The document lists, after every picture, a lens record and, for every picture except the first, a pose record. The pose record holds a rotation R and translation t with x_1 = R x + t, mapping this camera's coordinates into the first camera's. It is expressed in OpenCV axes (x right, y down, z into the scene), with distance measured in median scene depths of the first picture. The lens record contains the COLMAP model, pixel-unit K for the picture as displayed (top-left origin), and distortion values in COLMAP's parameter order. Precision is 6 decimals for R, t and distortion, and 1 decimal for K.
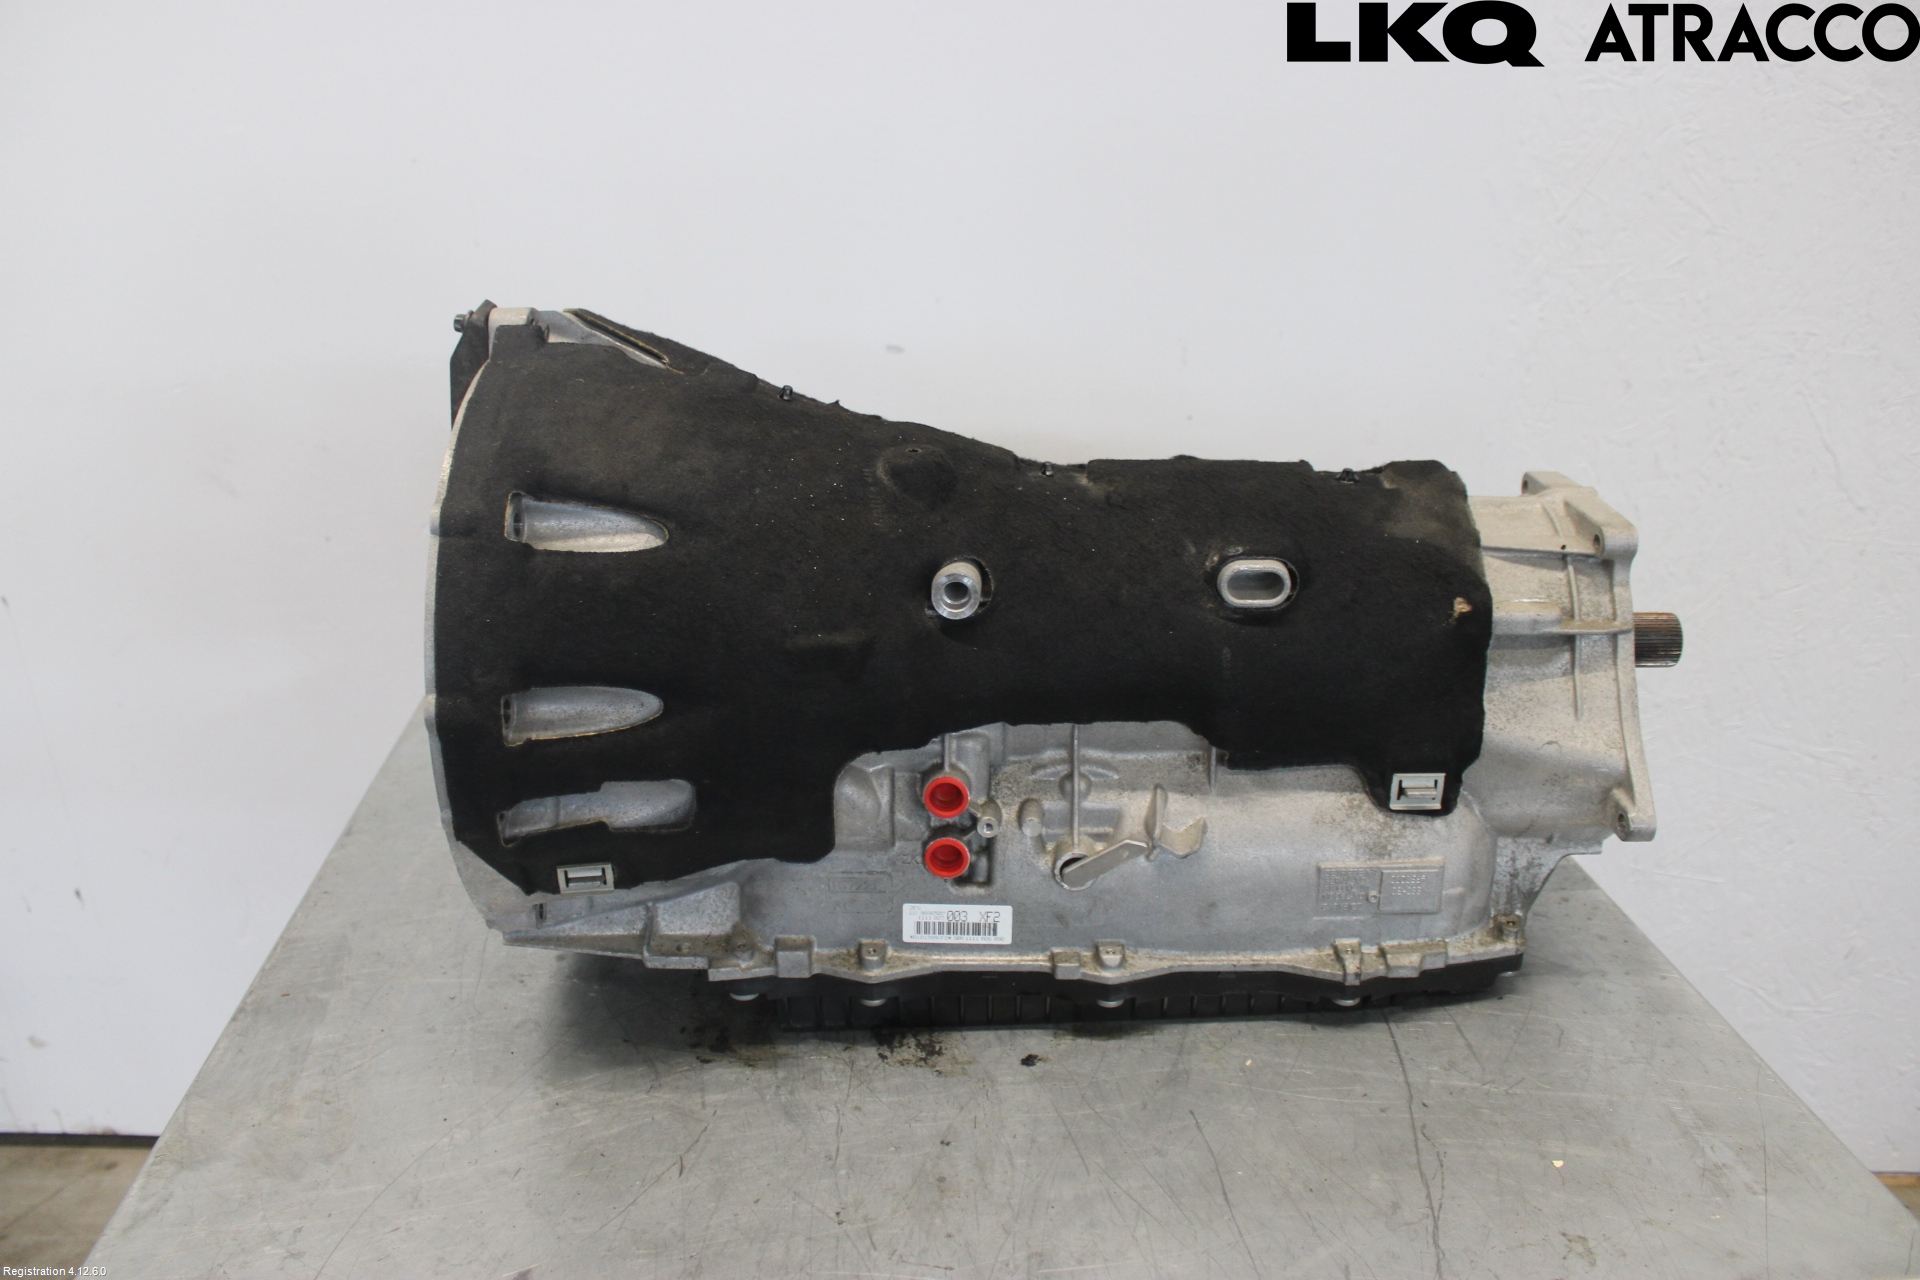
lens RADIAL K [[1589.1, 0, 960.0], [0, 1589.1, 644.1], [0, 0, 1]] dist [-0.012329, 0.000985]
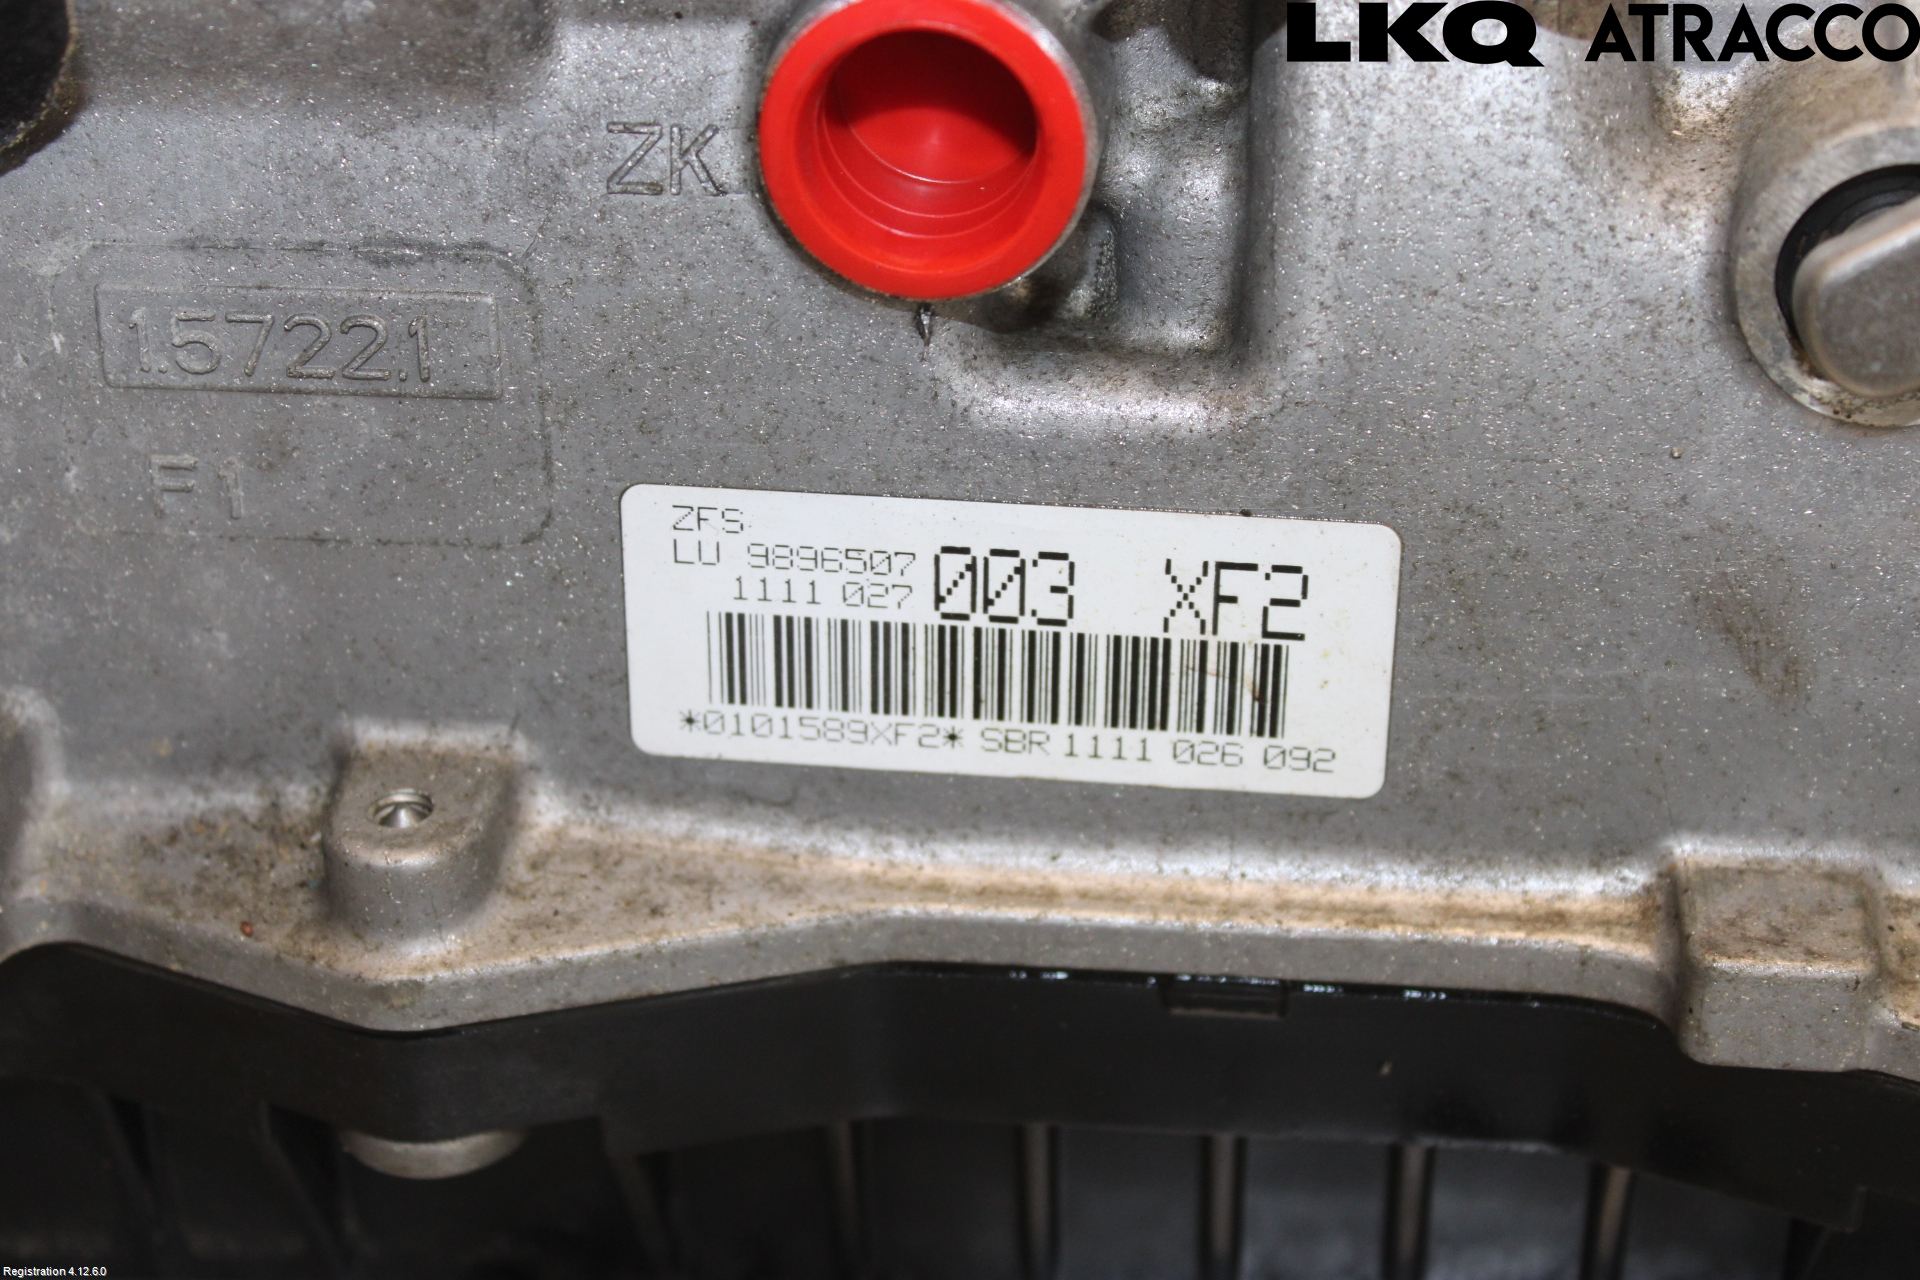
lens RADIAL K [[3670.7, 0, 961.2], [0, 3670.7, 638.8], [0, 0, 1]] dist [0.065069, 0.000000]
pose [[0.995754, 0.035537, -0.084921, 0.022125], [-0.022501, 0.988459, 0.149805, 0.126898], [0.089265, -0.147258, 0.985062, 0.677372]]
